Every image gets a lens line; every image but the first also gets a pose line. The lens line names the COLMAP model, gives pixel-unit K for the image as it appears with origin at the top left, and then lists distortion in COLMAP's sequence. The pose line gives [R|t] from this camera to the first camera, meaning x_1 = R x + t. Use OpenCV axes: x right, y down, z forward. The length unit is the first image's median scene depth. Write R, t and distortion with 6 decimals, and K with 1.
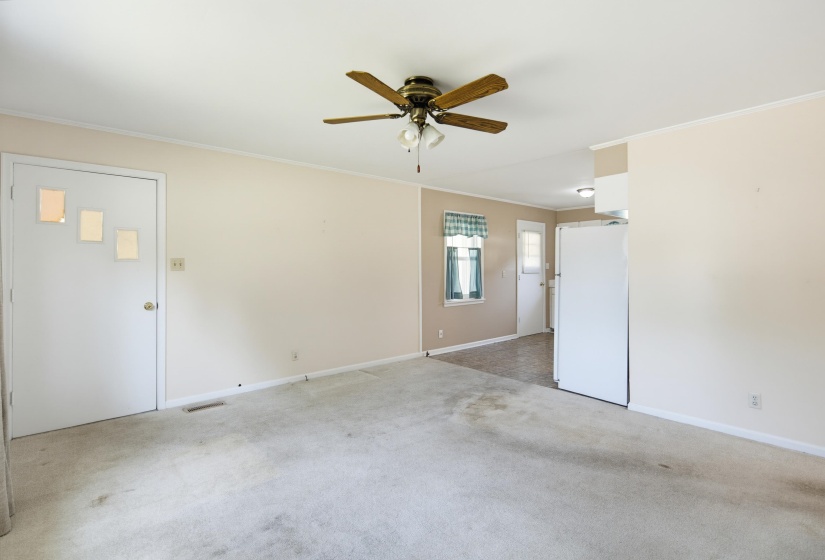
lens RADIAL K [[397.9, 0, 409.4], [0, 397.9, 272.5], [0, 0, 1]] dist [0.004126, -0.004768]
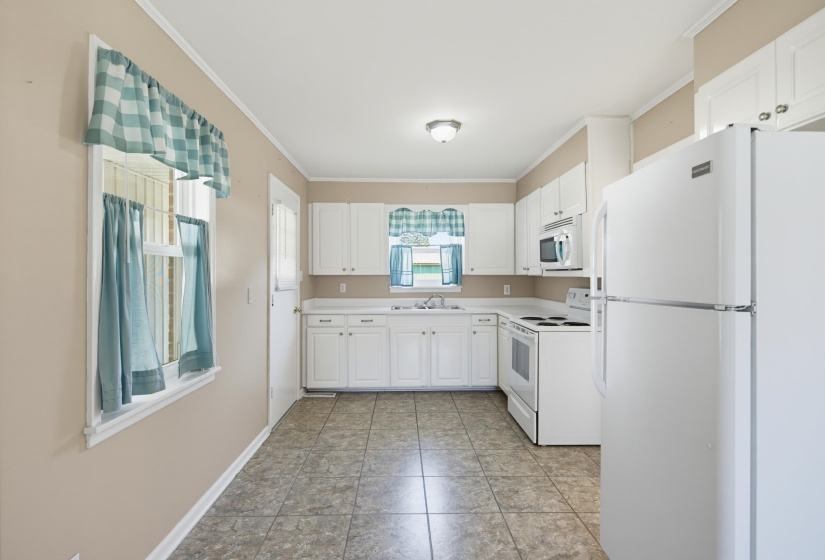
lens RADIAL K [[397.9, 0, 413.5], [0, 397.9, 276.0], [0, 0, 1]] dist [0.004126, -0.004768]
pose [[0.630228, 0.006412, 0.776384, 0.037280], [0.007976, 0.999860, -0.014733, -0.012491], [-0.776369, 0.015477, 0.630088, 1.014825]]
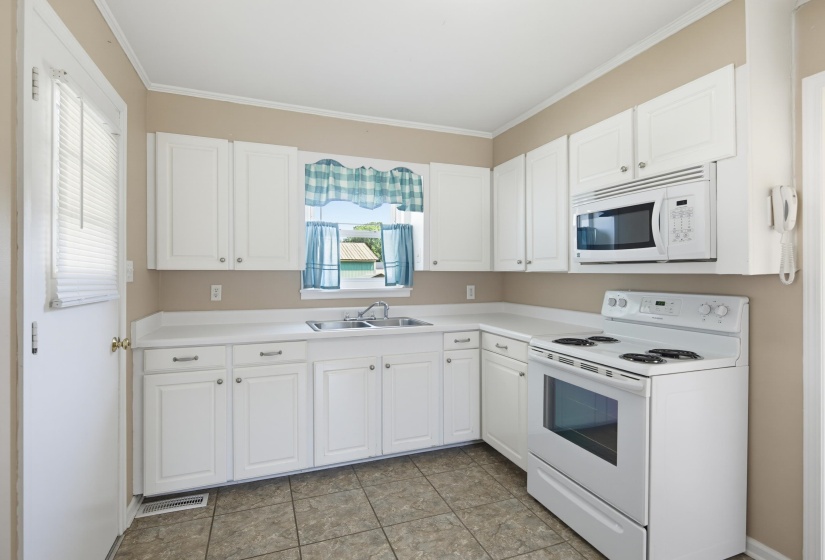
lens RADIAL K [[397.9, 0, 410.9], [0, 397.9, 274.8], [0, 0, 1]] dist [0.004126, -0.004768]
pose [[0.342106, 0.004800, 0.939649, 0.303768], [0.010474, 0.999905, -0.008921, -0.017544], [-0.939603, 0.012894, 0.342024, 1.385977]]
